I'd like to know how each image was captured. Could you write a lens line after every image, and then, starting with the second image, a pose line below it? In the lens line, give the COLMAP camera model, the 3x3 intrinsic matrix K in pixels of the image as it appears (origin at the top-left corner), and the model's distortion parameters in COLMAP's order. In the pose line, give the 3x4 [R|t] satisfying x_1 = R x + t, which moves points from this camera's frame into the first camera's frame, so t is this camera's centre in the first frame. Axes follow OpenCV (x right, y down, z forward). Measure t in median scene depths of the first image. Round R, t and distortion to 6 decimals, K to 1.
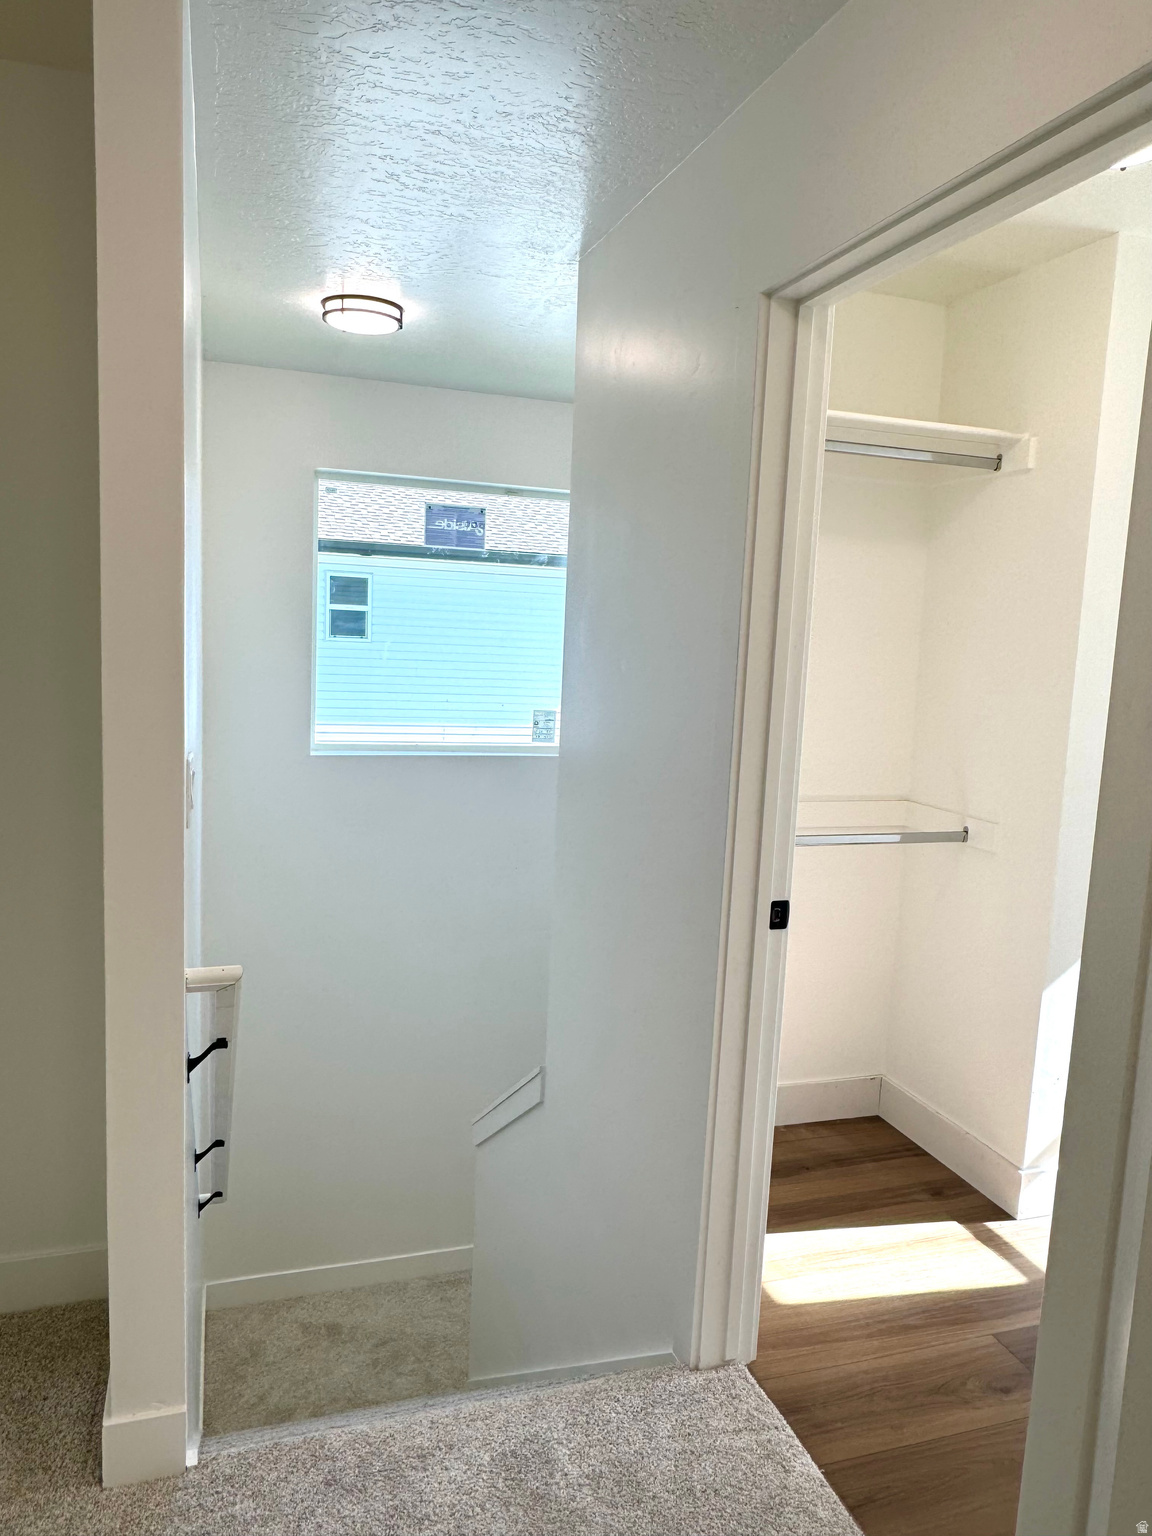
lens RADIAL K [[1088.8, 0, 576.0], [0, 1088.8, 768.0], [0, 0, 1]] dist [-0.004958, -0.001213]
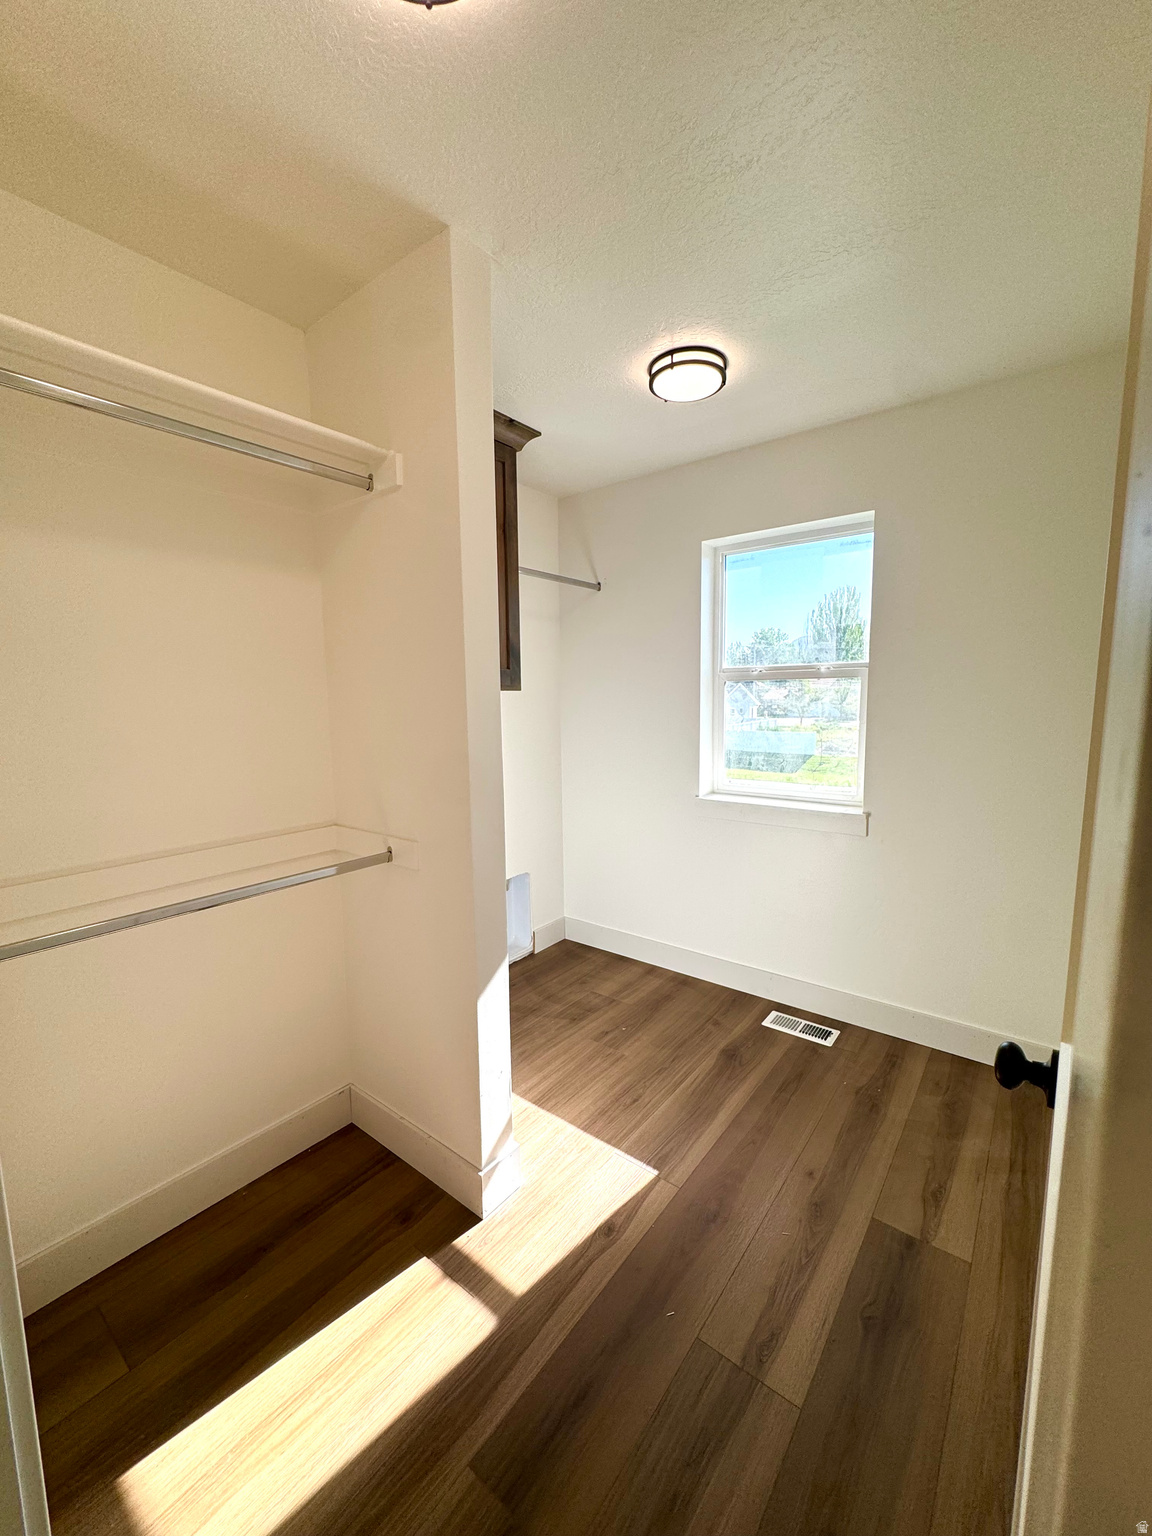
lens RADIAL K [[611.6, 0, 576.0], [0, 611.6, 768.0], [0, 0, 1]] dist [0.000495, 0.000051]
pose [[0.838906, -0.125133, 0.529696, 0.220788], [0.118821, 0.991844, 0.046125, -0.026134], [-0.531148, 0.024244, 0.846932, 0.439860]]
